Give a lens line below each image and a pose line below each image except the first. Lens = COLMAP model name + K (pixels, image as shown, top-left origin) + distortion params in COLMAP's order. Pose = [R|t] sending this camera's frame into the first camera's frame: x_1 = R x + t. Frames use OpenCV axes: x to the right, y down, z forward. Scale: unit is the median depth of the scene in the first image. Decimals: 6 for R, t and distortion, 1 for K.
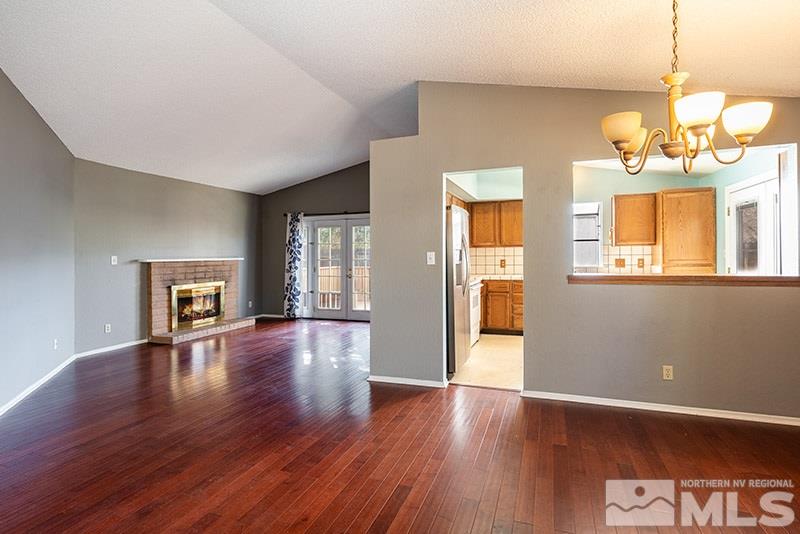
lens RADIAL K [[411.5, 0, 395.1], [0, 411.5, 251.7], [0, 0, 1]] dist [0.002102, 0.001617]
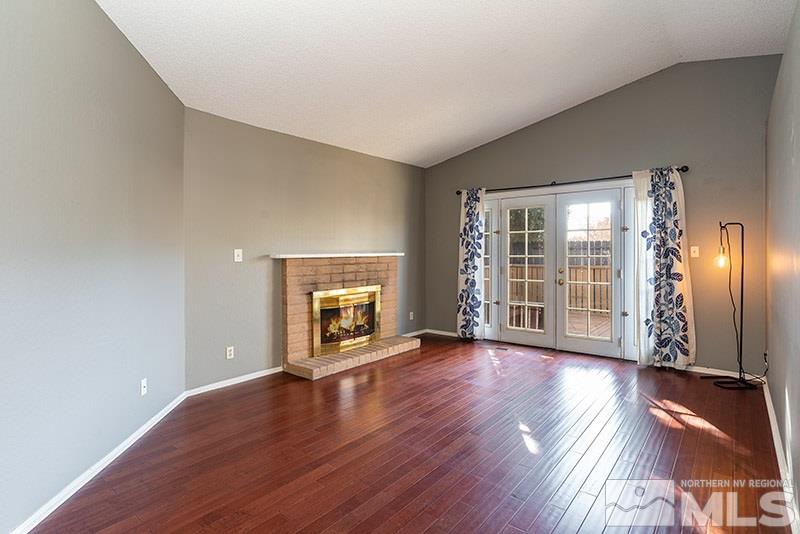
lens RADIAL K [[411.5, 0, 395.1], [0, 411.5, 251.7], [0, 0, 1]] dist [0.002102, 0.001617]
pose [[0.944459, 0.004790, -0.328593, -0.160373], [-0.000494, 0.999913, 0.013156, 0.003903], [0.328628, -0.012263, 0.944380, 0.343333]]
